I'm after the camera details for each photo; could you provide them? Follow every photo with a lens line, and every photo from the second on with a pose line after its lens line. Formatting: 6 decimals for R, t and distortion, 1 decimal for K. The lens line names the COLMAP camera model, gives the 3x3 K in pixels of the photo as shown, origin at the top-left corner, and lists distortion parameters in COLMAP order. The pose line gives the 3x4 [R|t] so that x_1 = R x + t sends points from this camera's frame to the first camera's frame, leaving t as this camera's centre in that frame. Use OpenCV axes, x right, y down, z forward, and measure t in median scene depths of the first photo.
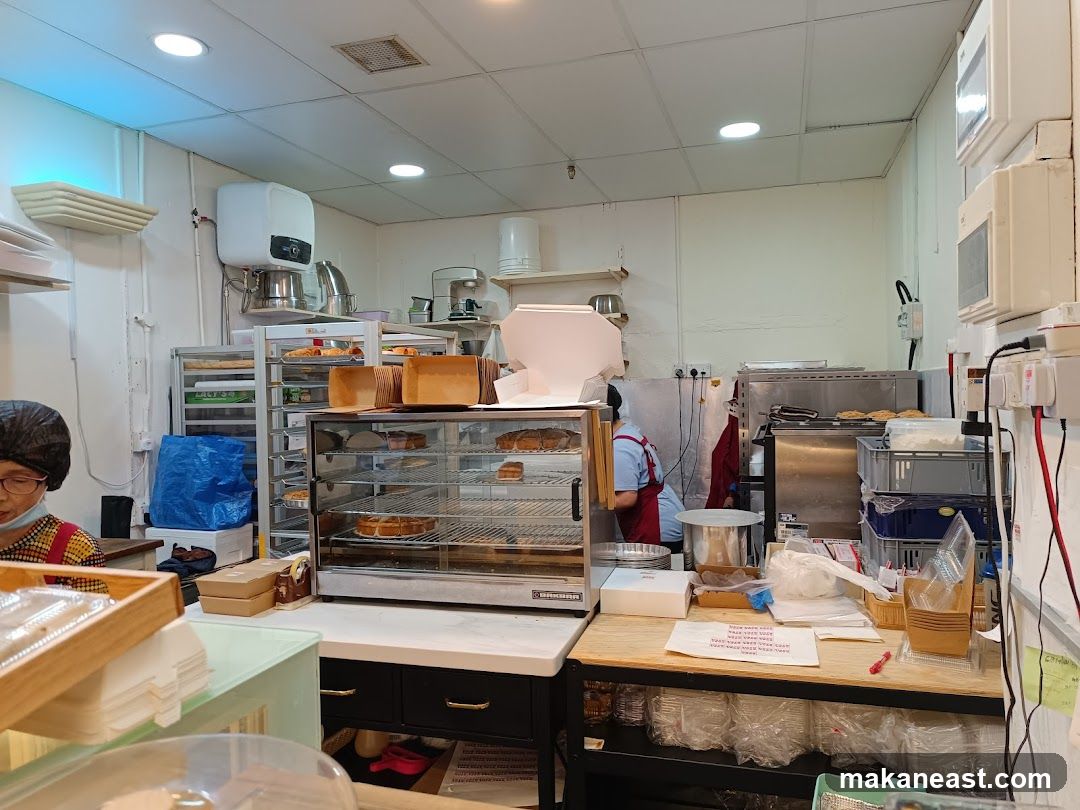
lens RADIAL K [[806.9, 0, 540.0], [0, 806.9, 405.0], [0, 0, 1]] dist [-0.004078, -0.000222]
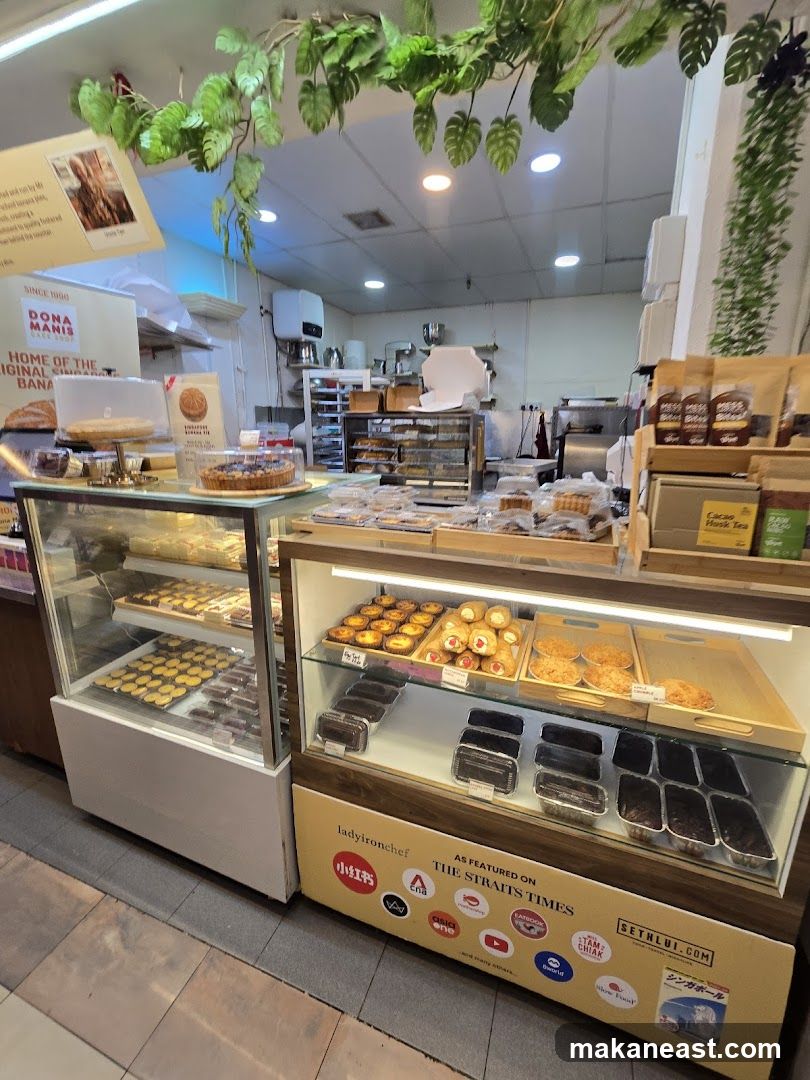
lens RADIAL K [[476.3, 0, 405.0], [0, 476.3, 540.0], [0, 0, 1]] dist [-0.000186, -0.000026]
pose [[0.996651, 0.046347, -0.067368, -0.004069], [-0.030075, 0.973878, 0.225071, 0.022087], [0.076039, -0.222291, 0.972011, -0.141532]]
